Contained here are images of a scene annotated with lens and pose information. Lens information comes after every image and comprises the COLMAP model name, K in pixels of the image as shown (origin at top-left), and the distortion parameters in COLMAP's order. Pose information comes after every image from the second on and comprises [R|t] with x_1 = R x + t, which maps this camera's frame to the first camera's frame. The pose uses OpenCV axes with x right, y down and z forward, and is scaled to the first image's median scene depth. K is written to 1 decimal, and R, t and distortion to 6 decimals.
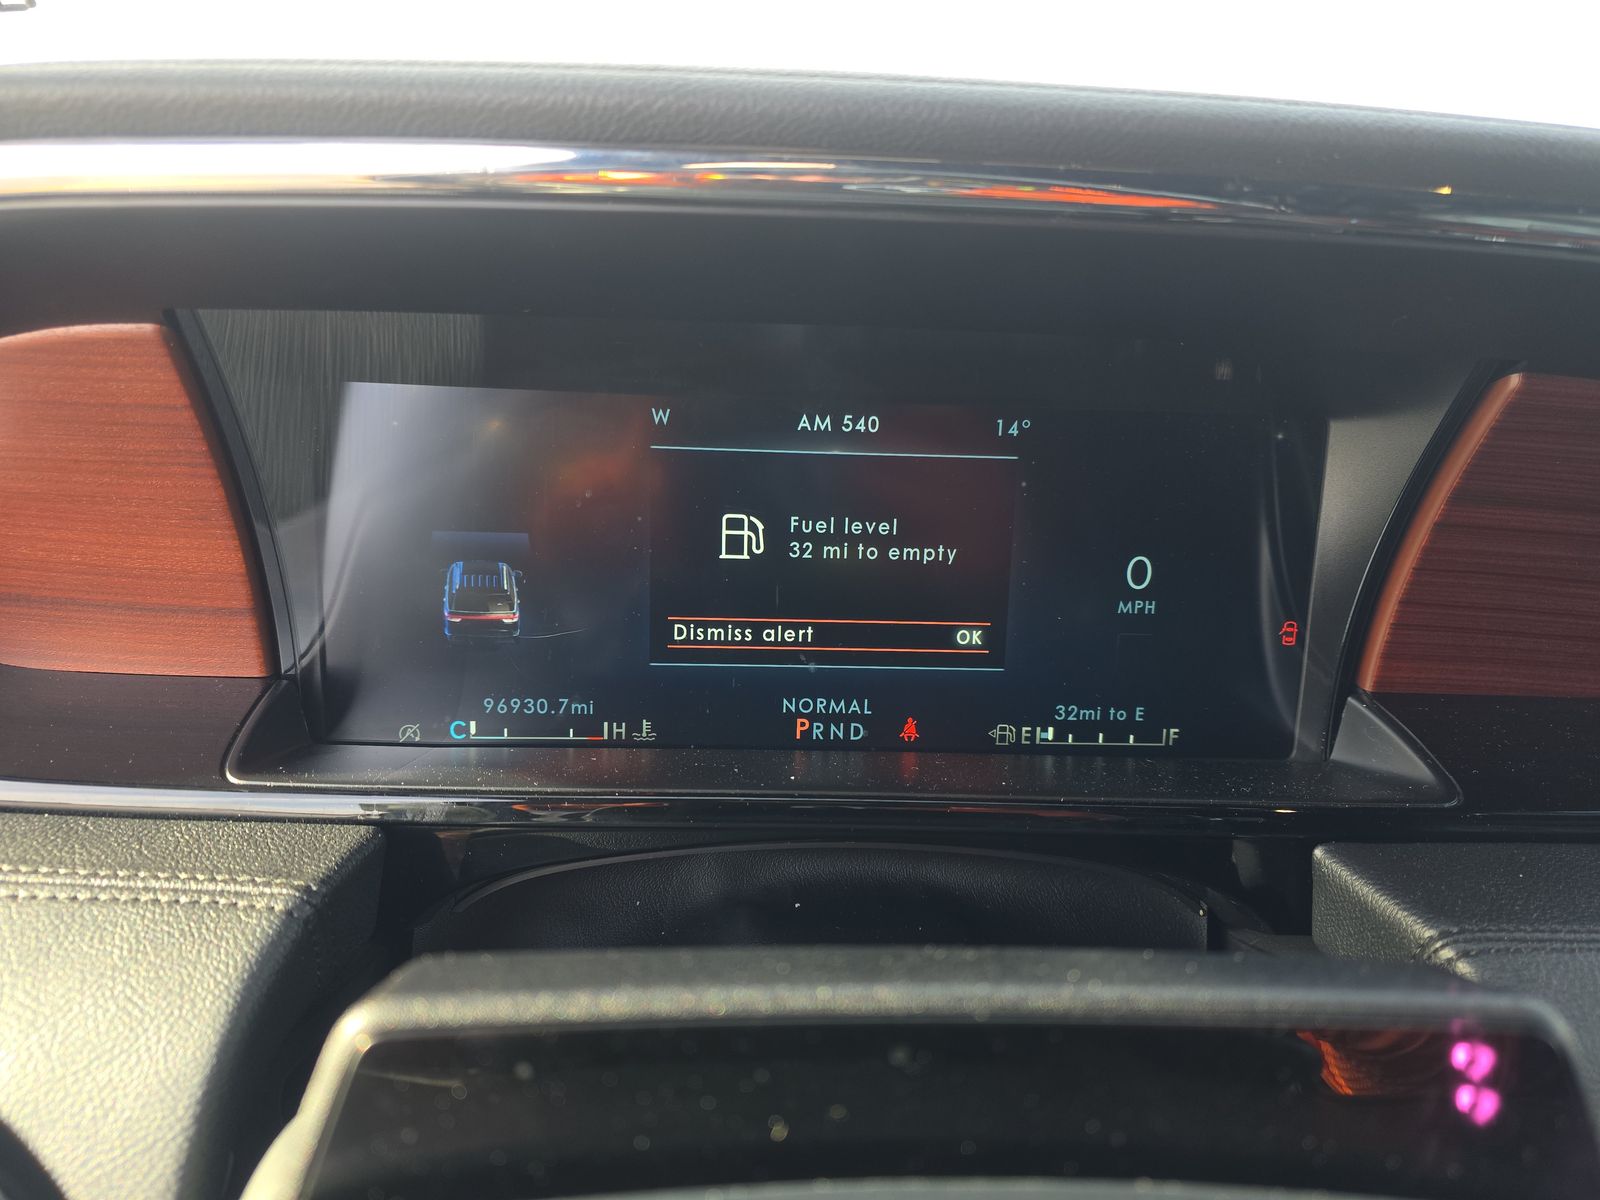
lens RADIAL K [[1078.9, 0, 803.3], [0, 1078.9, 606.6], [0, 0, 1]] dist [0.061508, -0.067177]
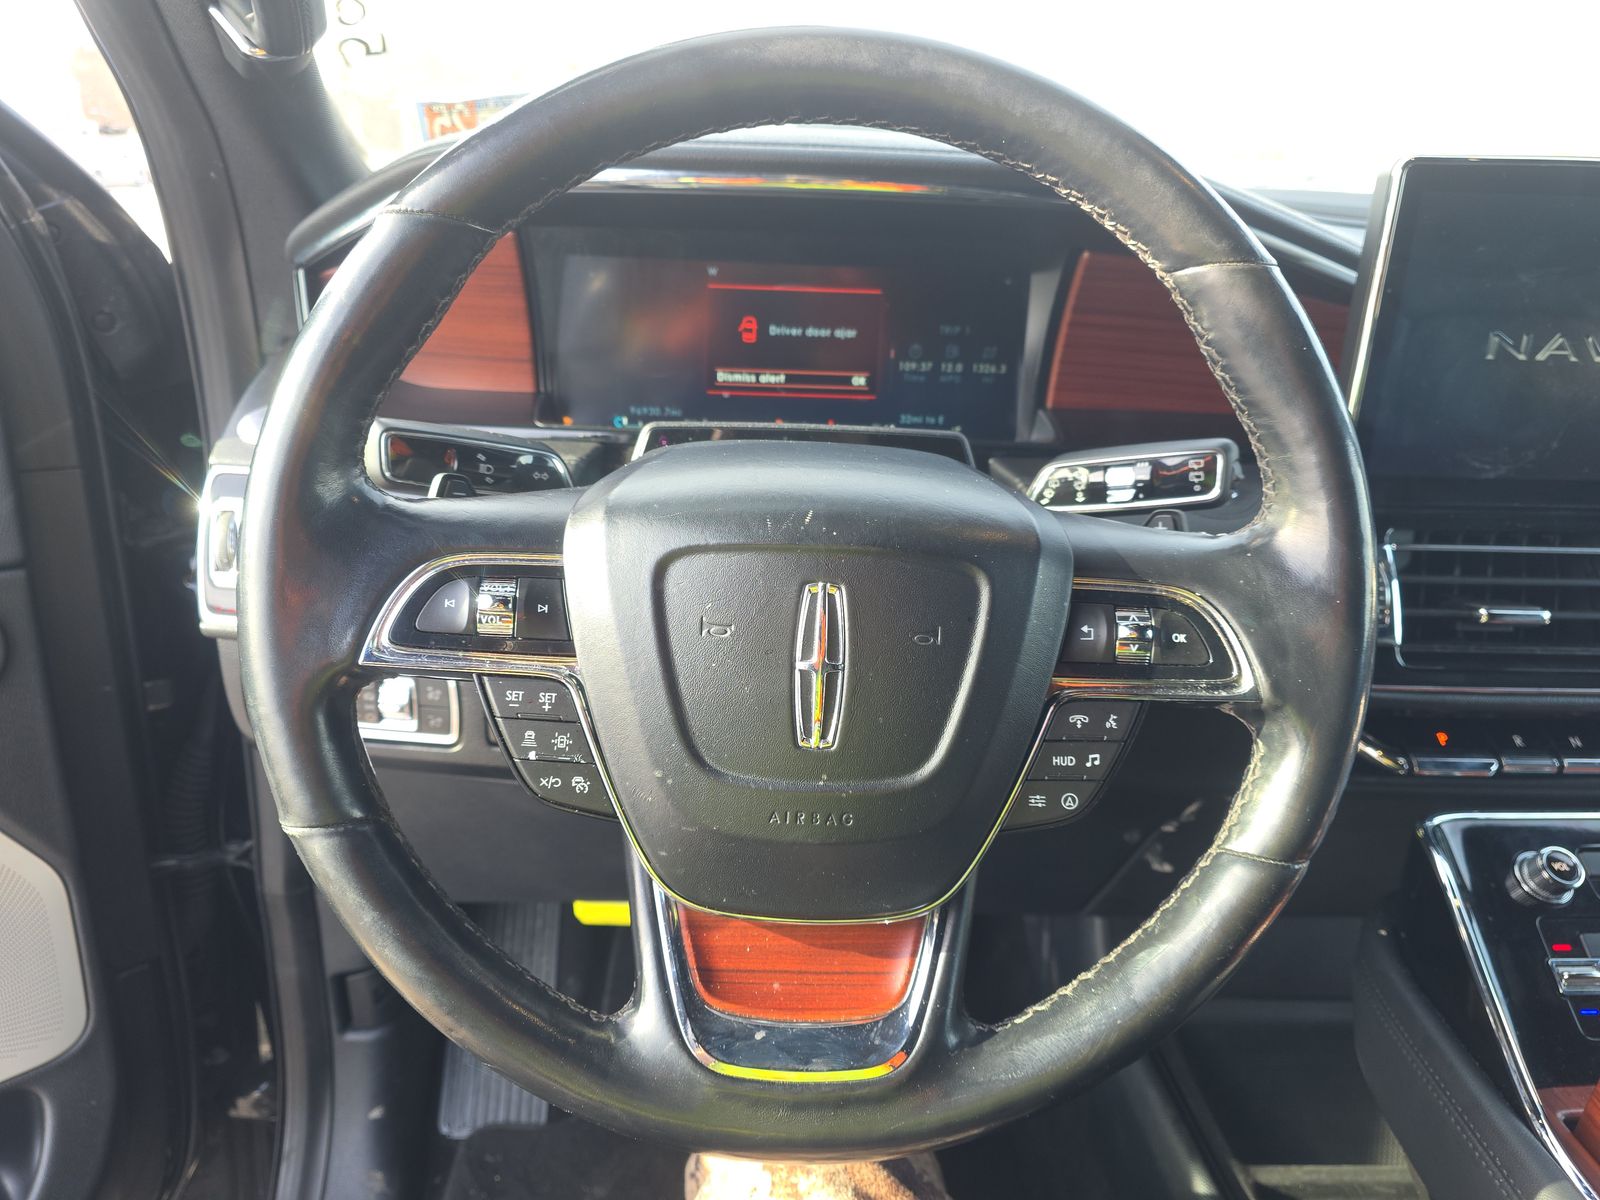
lens RADIAL K [[1078.9, 0, 803.3], [0, 1078.9, 606.6], [0, 0, 1]] dist [0.061508, -0.067177]
pose [[0.999303, 0.011667, -0.035460, 0.129336], [-0.007250, 0.992475, 0.122236, 0.213181], [0.036619, -0.121893, 0.991867, -1.167006]]
